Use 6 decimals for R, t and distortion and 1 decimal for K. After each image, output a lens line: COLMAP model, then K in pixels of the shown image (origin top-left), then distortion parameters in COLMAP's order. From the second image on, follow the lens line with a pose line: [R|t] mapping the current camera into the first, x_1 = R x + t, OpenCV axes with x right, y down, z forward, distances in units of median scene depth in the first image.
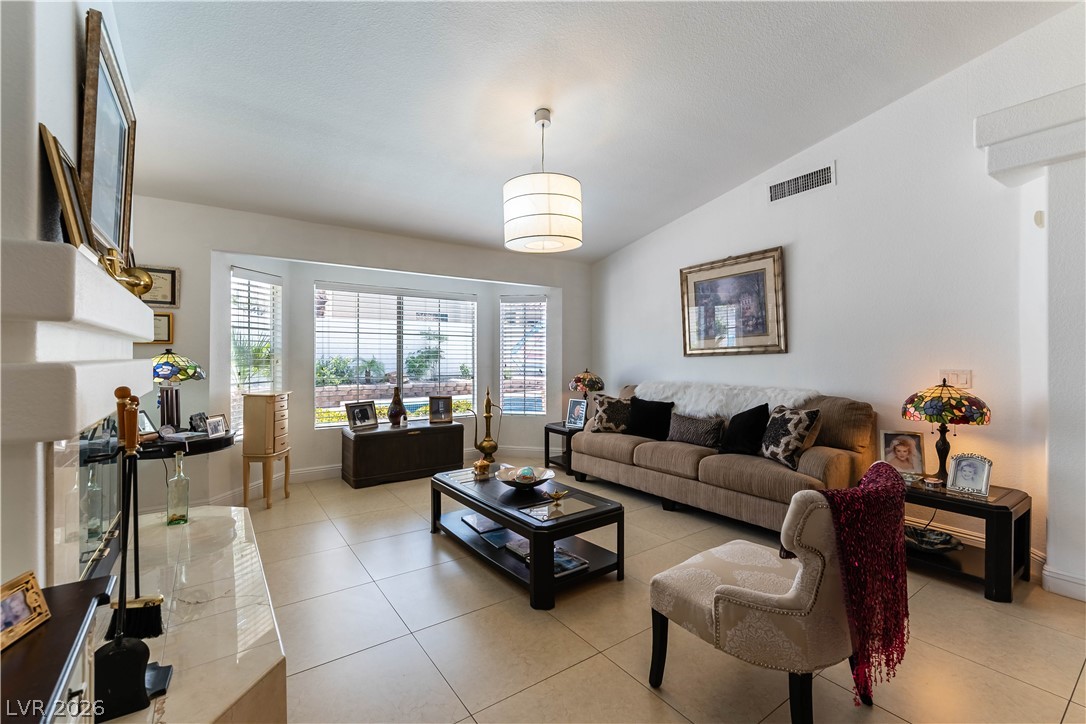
lens RADIAL K [[467.9, 0, 550.1], [0, 467.9, 353.4], [0, 0, 1]] dist [0.000816, -0.000035]
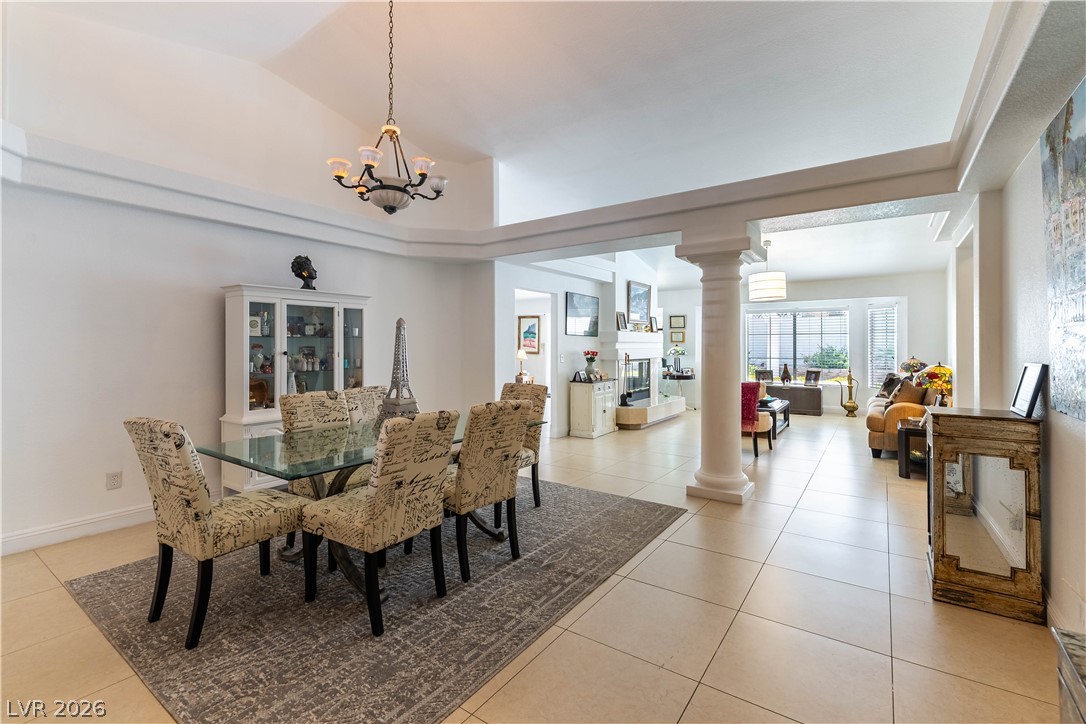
lens RADIAL K [[479.3, 0, 546.3], [0, 479.3, 341.3], [0, 0, 1]] dist [-0.000554, -0.000089]
pose [[0.327970, -0.007209, -0.944661, 1.127791], [0.007638, 0.999958, -0.004980, -0.012047], [0.944657, -0.005582, 0.328012, -0.486971]]
